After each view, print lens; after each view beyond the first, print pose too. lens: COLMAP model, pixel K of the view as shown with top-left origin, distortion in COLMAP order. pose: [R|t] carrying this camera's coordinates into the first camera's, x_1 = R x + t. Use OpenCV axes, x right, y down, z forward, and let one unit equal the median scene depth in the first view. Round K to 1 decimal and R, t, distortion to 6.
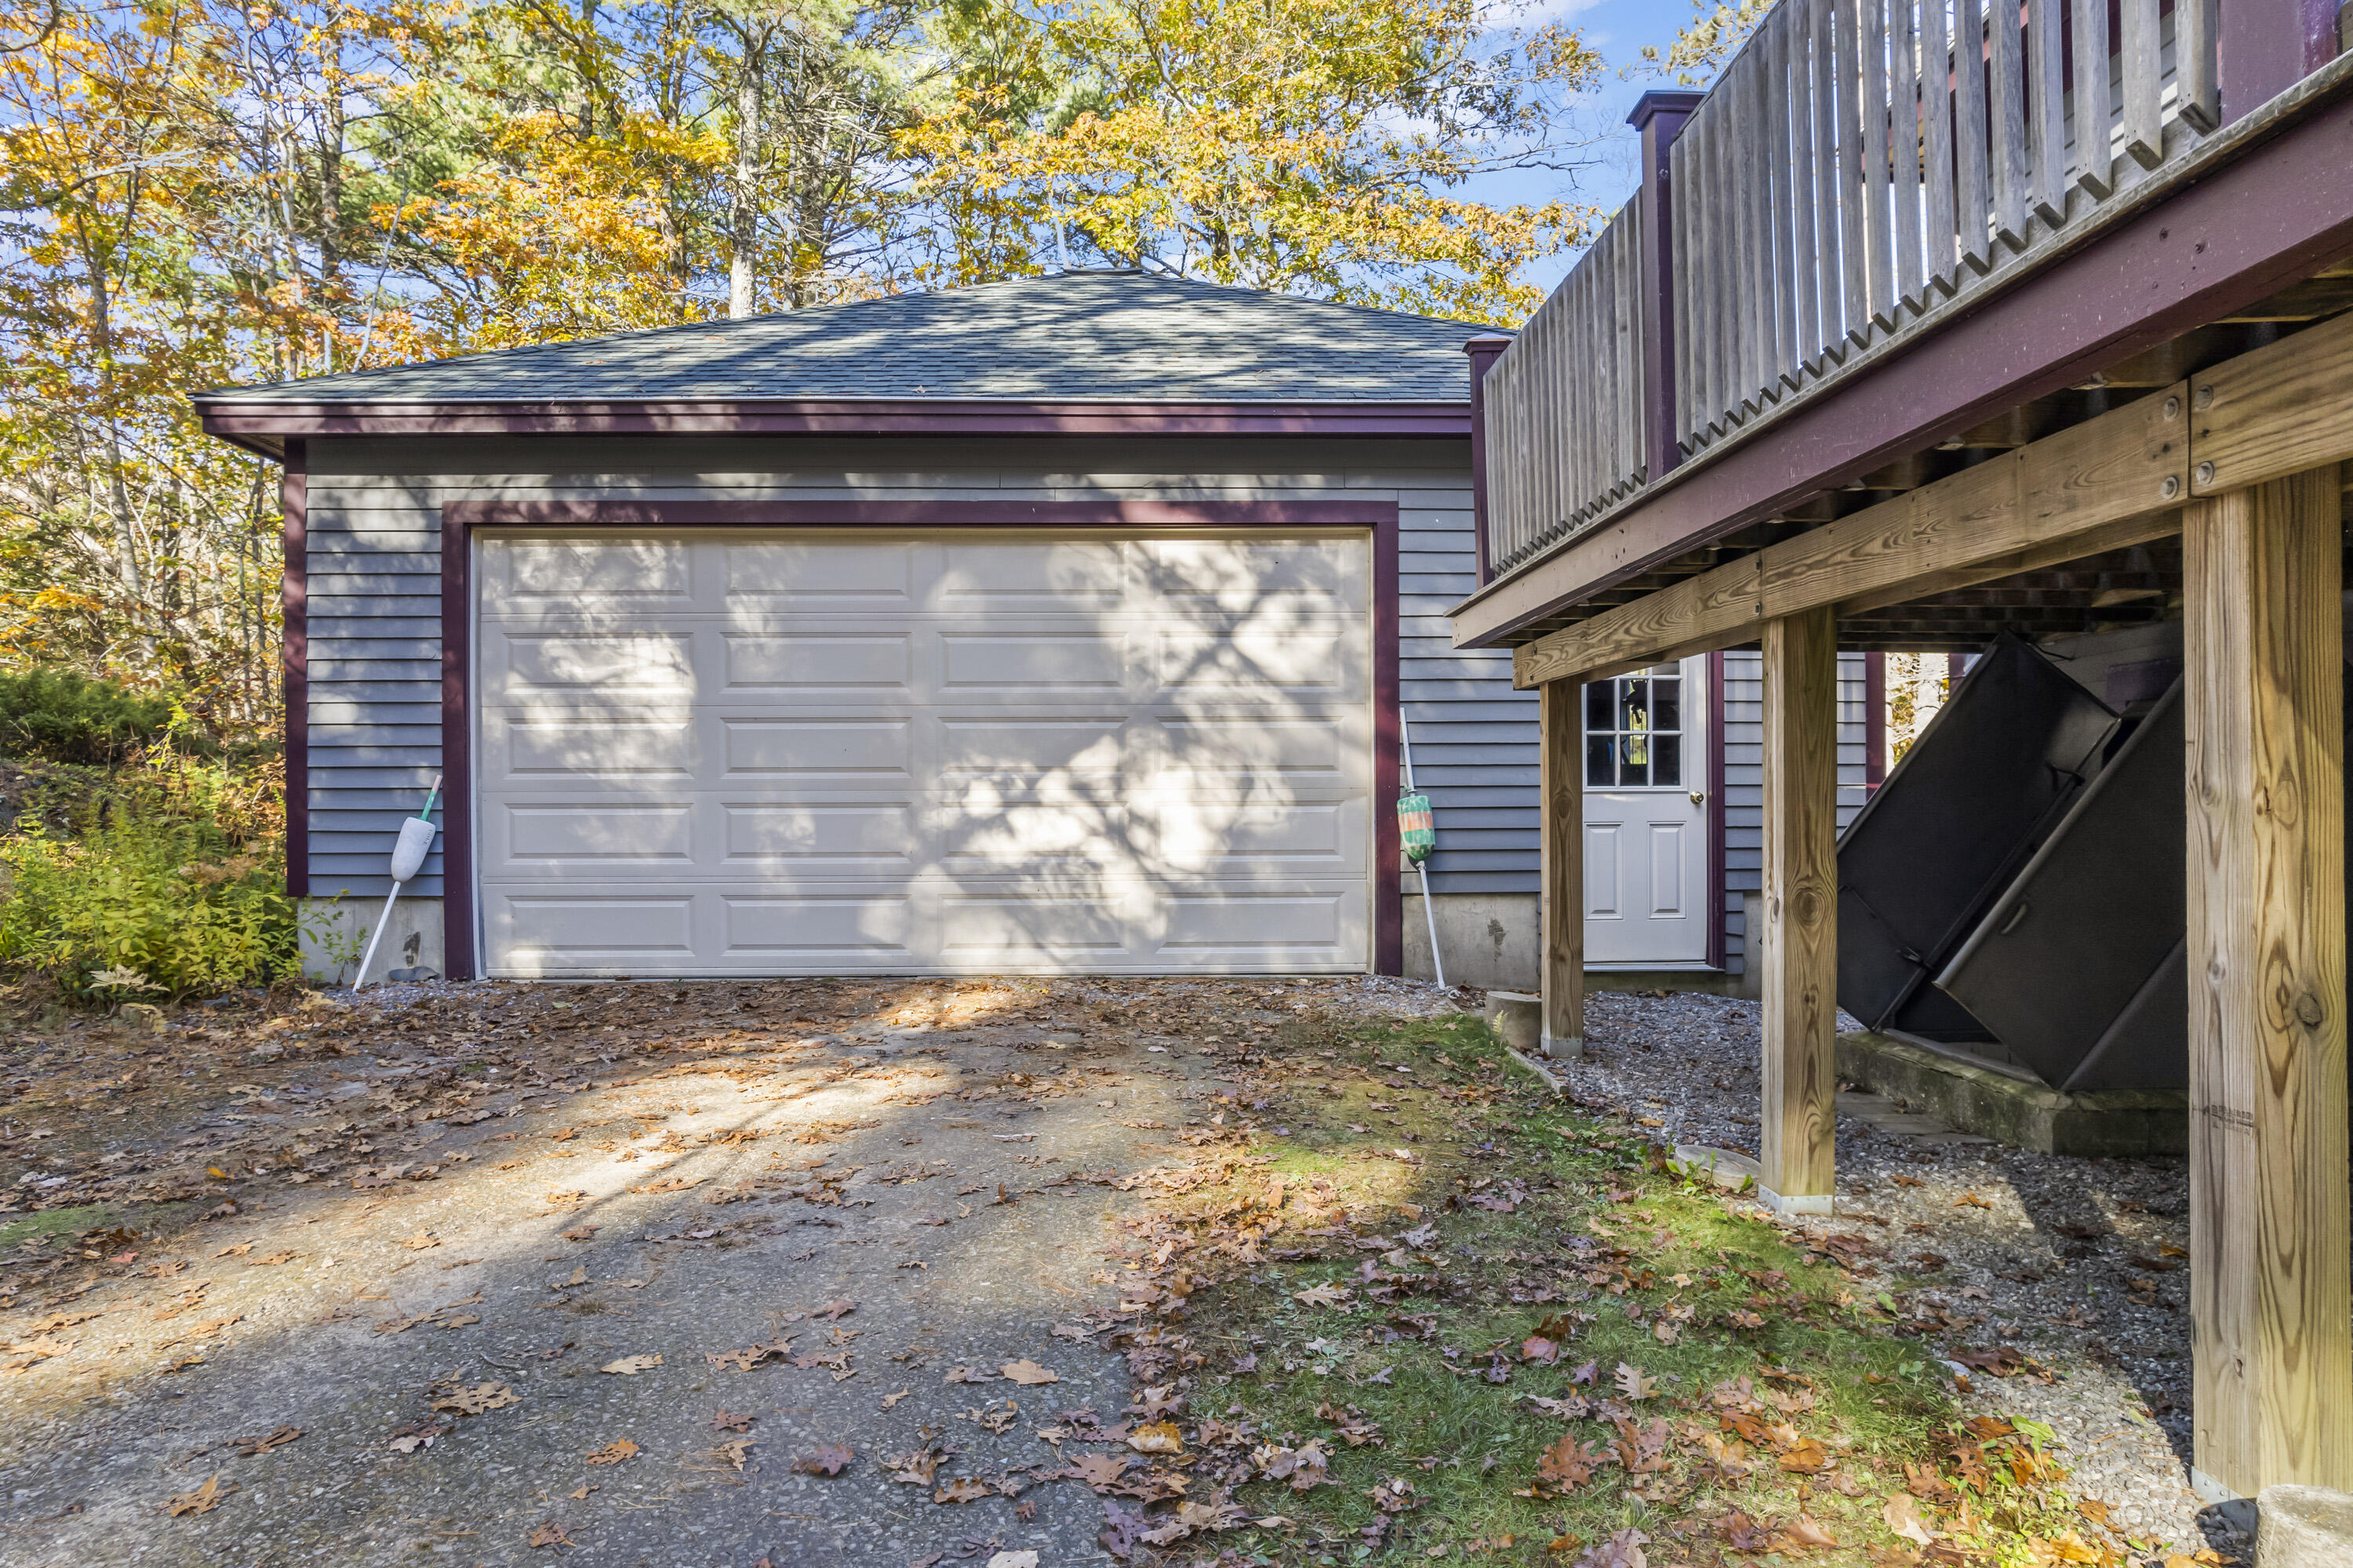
lens RADIAL K [[1469.6, 0, 1255.0], [0, 1469.6, 861.7], [0, 0, 1]] dist [-0.043818, 0.001300]
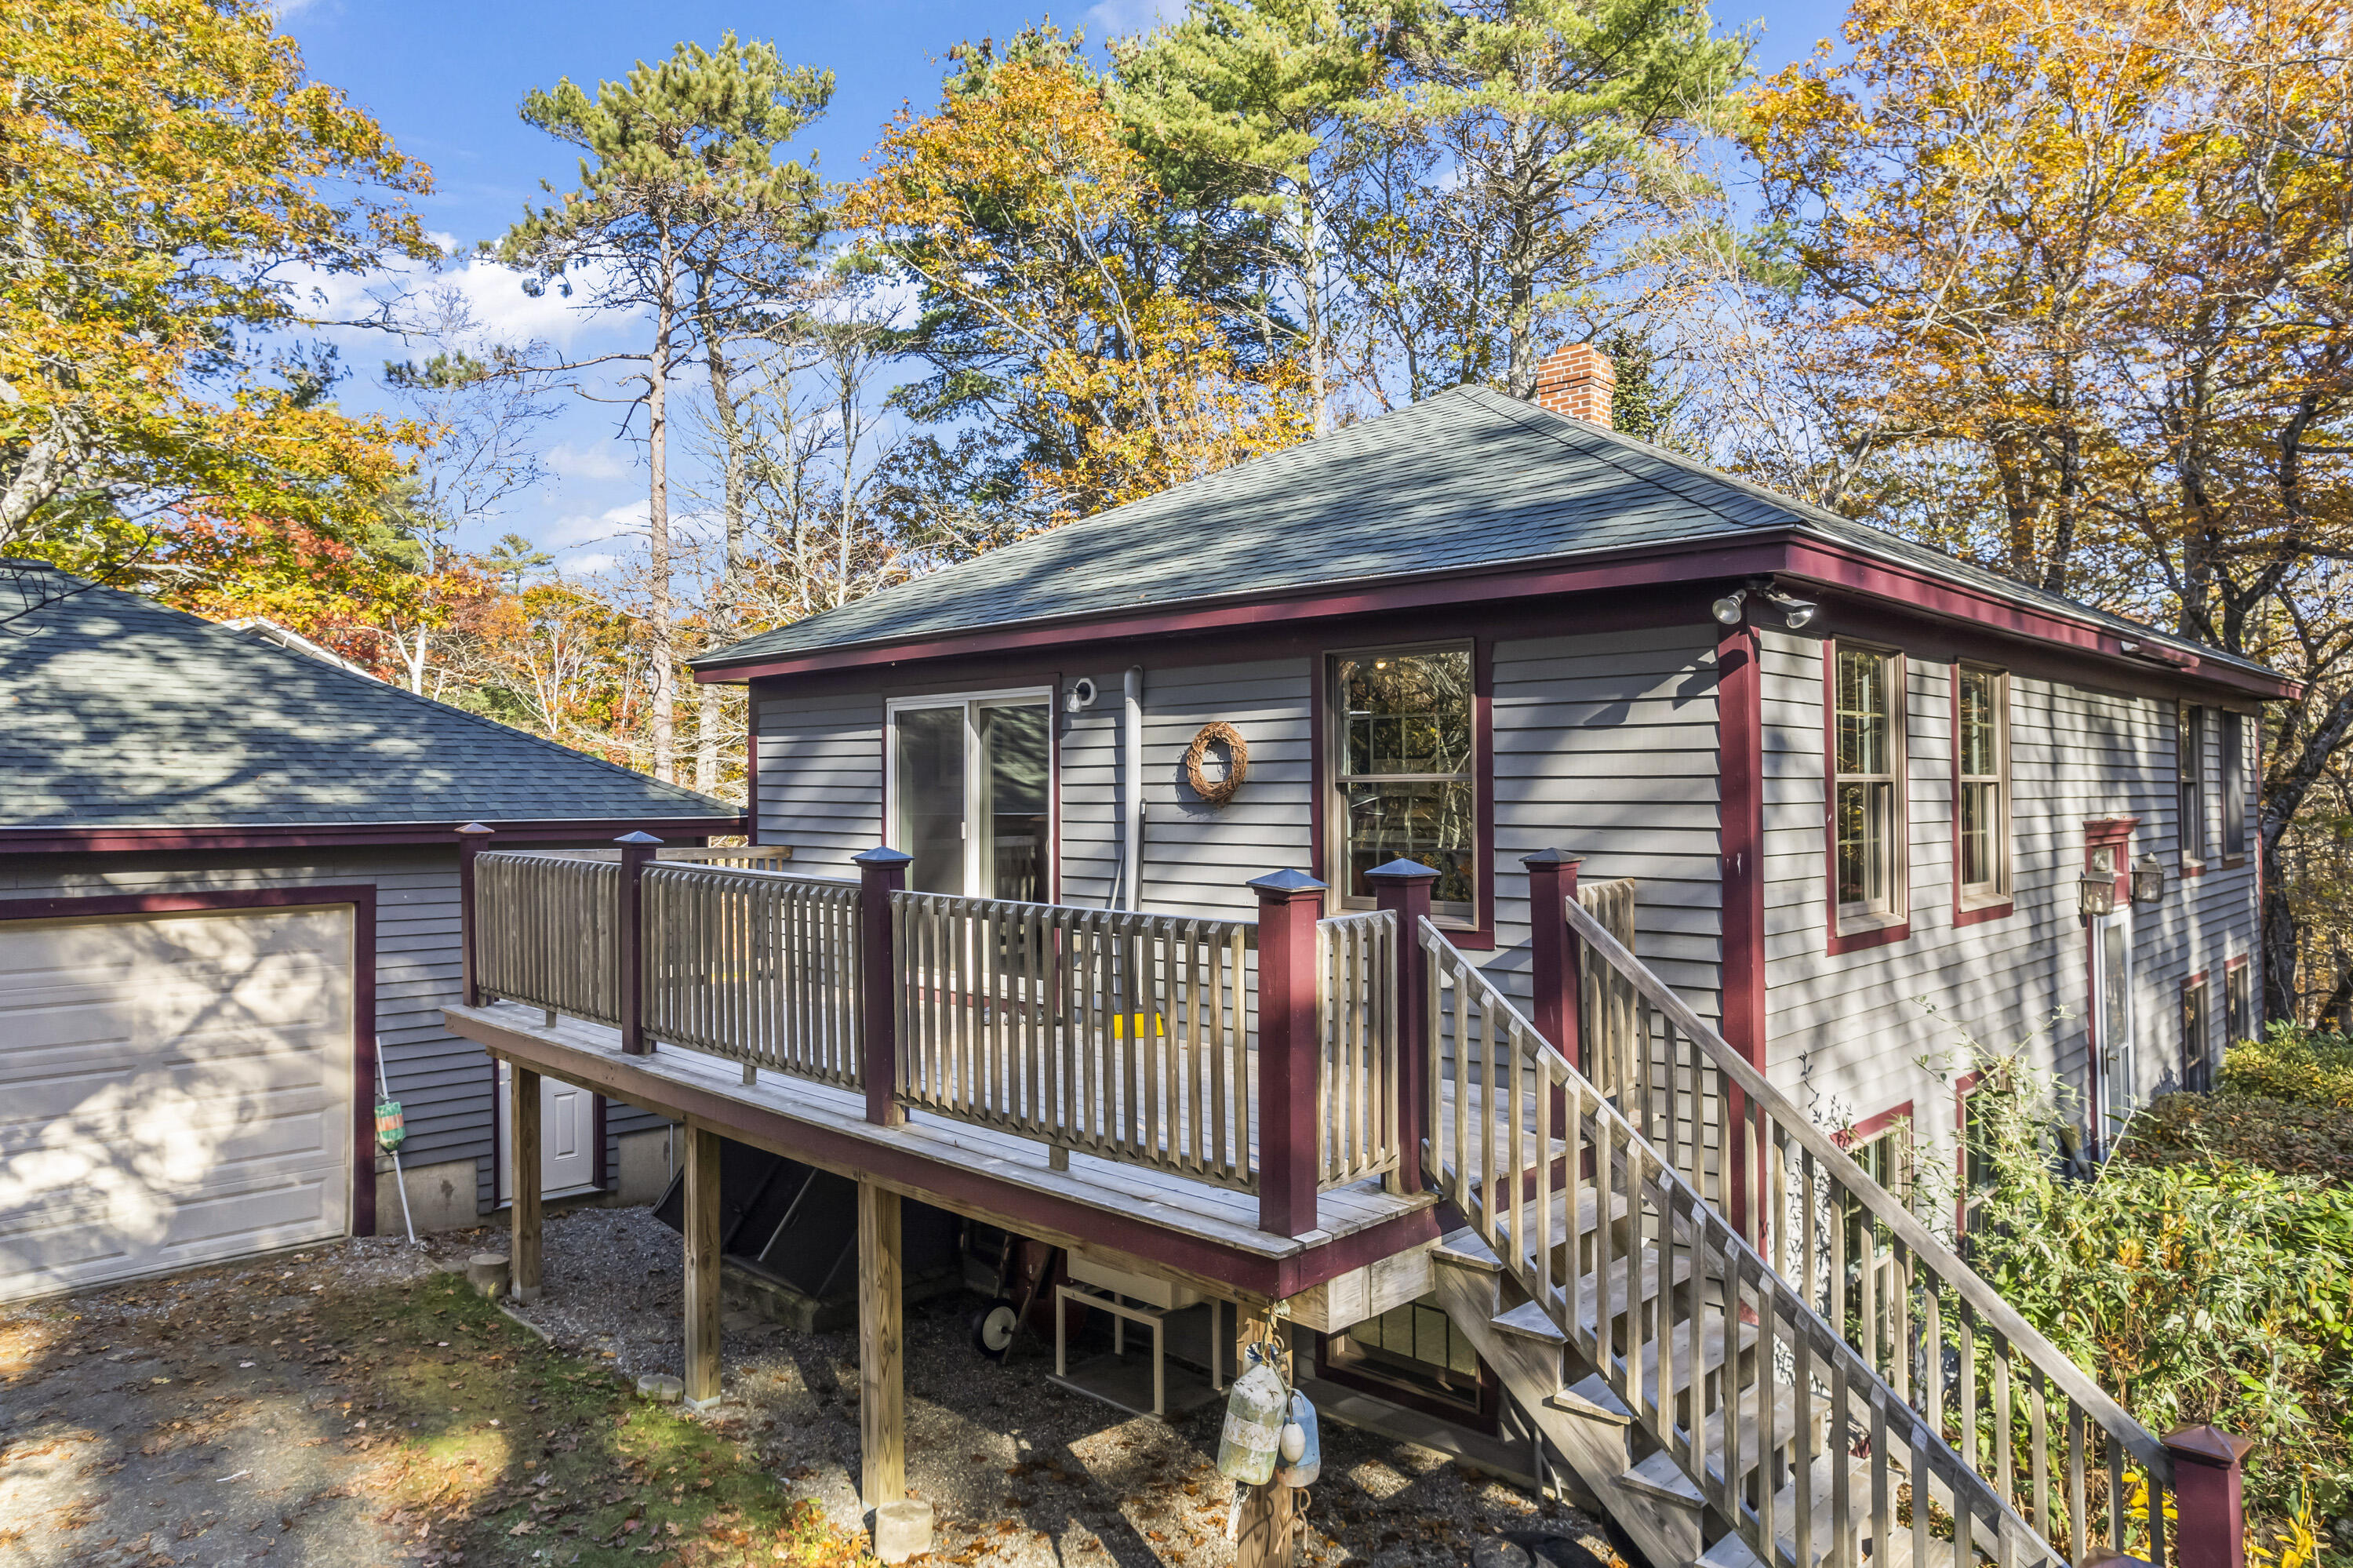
lens RADIAL K [[1508.7, 0, 1178.0], [0, 1508.7, 713.9], [0, 0, 1]] dist [-0.000834, 0.004561]
pose [[0.728248, 0.032106, 0.684561, -0.331776], [0.010360, 0.998272, -0.057841, -0.316346], [-0.685235, 0.049215, 0.726657, -0.562489]]
